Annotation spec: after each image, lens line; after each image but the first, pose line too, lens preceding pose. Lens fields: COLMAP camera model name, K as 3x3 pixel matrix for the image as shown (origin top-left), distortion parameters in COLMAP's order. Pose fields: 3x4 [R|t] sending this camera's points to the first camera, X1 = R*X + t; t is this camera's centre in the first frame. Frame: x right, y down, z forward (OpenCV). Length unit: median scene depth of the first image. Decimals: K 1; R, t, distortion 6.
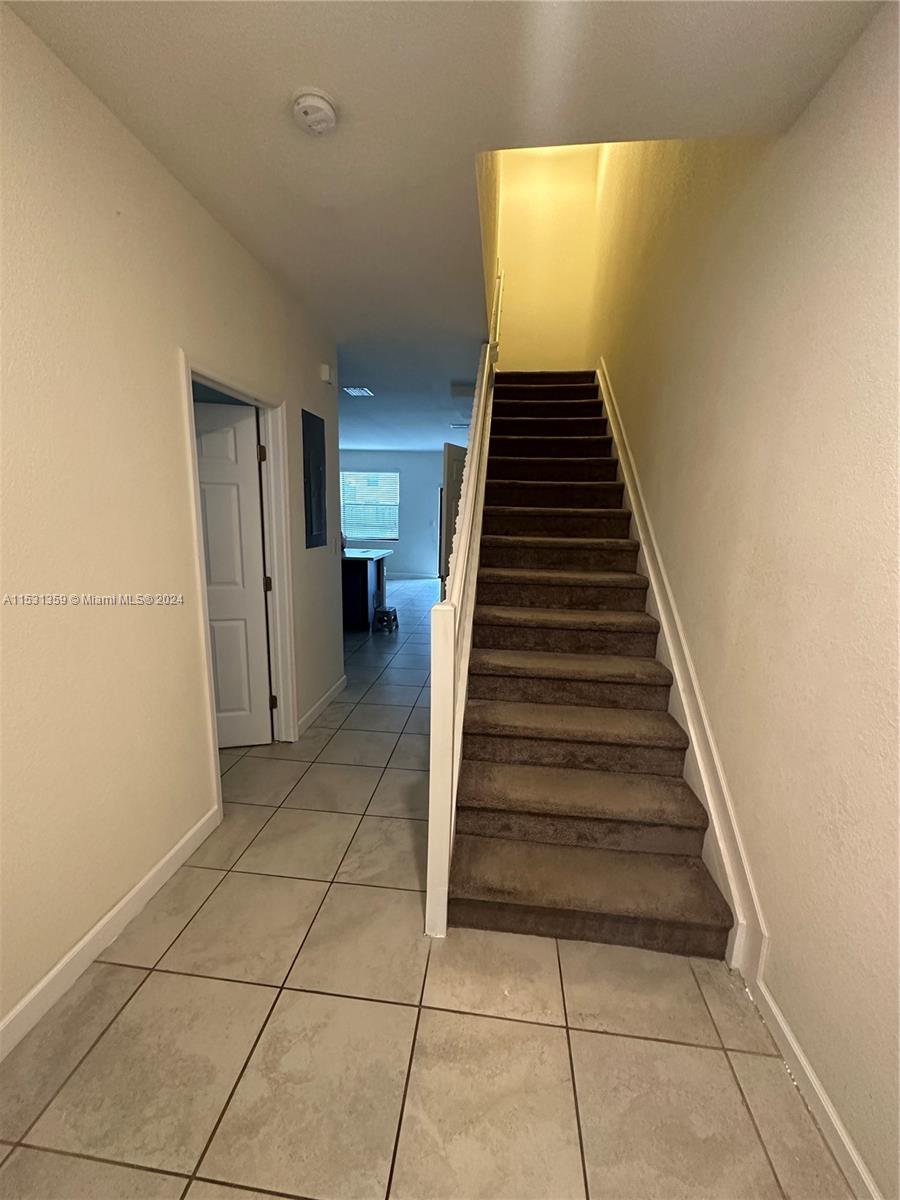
lens RADIAL K [[478.0, 0, 447.6], [0, 478.0, 602.1], [0, 0, 1]] dist [0.000011, -0.000053]
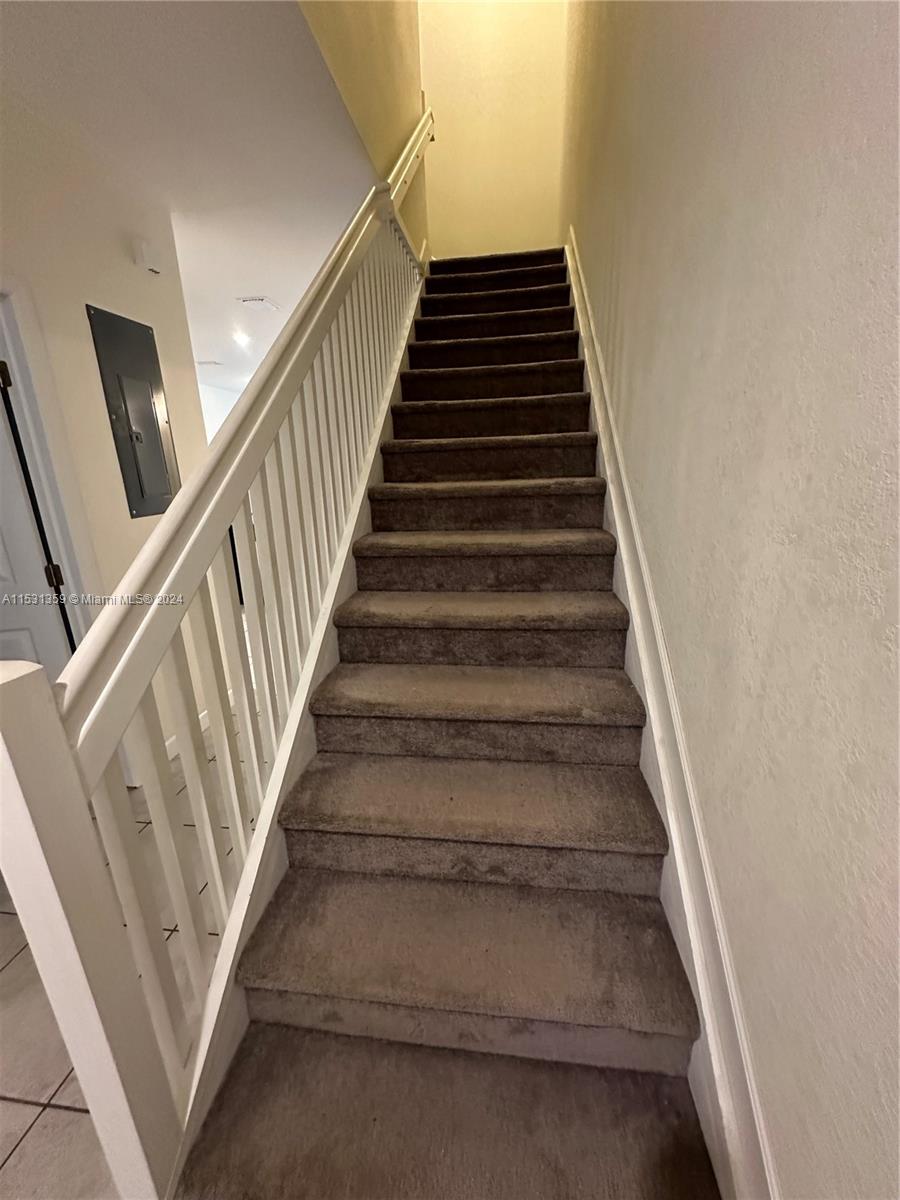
lens RADIAL K [[478.0, 0, 451.1], [0, 478.0, 598.1], [0, 0, 1]] dist [0.000011, -0.000053]
pose [[0.998249, -0.050770, -0.030360, 0.232619], [0.053307, 0.994548, 0.089624, -0.041702], [0.025645, -0.091085, 0.995513, 0.383000]]
